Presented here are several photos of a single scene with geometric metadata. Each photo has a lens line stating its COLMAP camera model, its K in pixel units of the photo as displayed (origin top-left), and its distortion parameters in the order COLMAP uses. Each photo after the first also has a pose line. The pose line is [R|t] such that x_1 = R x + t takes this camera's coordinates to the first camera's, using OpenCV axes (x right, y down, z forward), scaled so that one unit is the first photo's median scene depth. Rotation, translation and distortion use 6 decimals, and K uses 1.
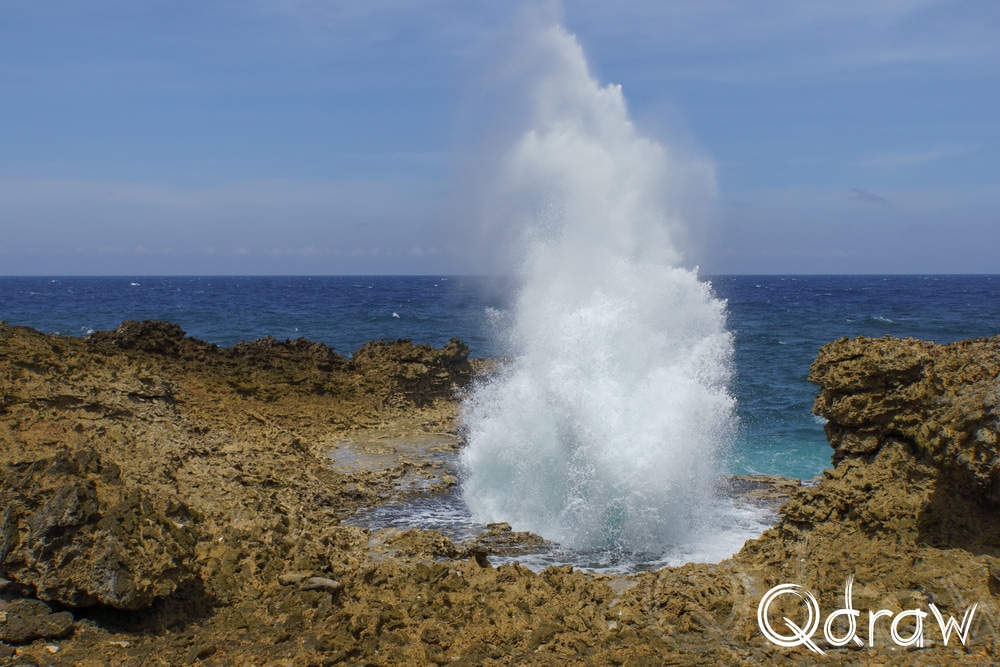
lens RADIAL K [[1087.4, 0, 497.2], [0, 1087.4, 330.8], [0, 0, 1]] dist [0.110953, 0.000000]
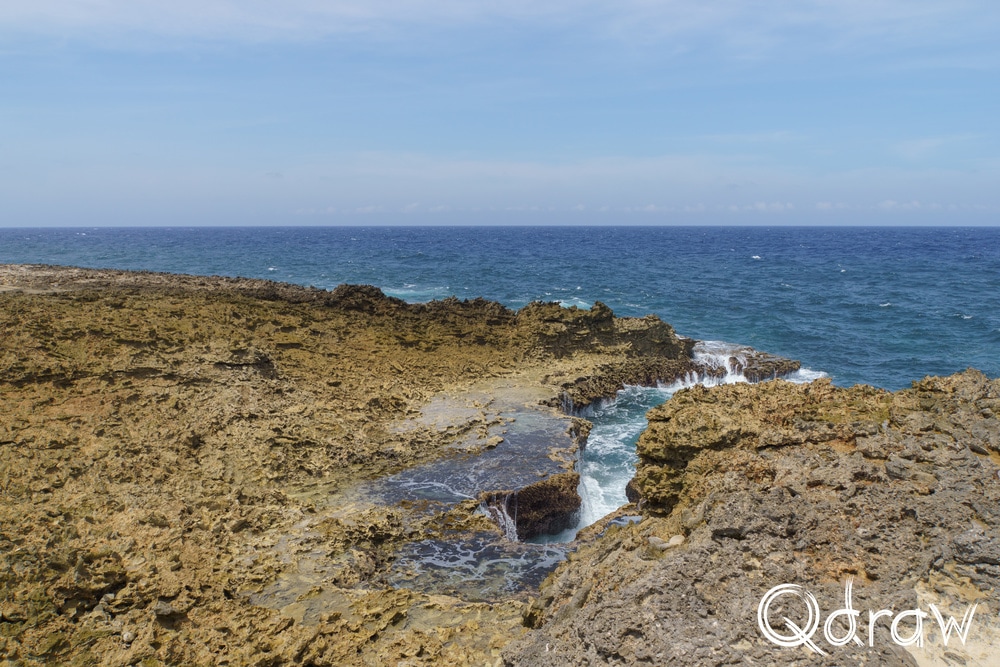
lens RADIAL K [[774.3, 0, 491.7], [0, 774.3, 344.3], [0, 0, 1]] dist [-0.000570, -0.040910]
pose [[0.945518, 0.052433, -0.321320, 0.152434], [-0.020710, 0.994634, 0.101361, -0.037058], [0.324911, -0.089184, 0.941530, 0.152075]]
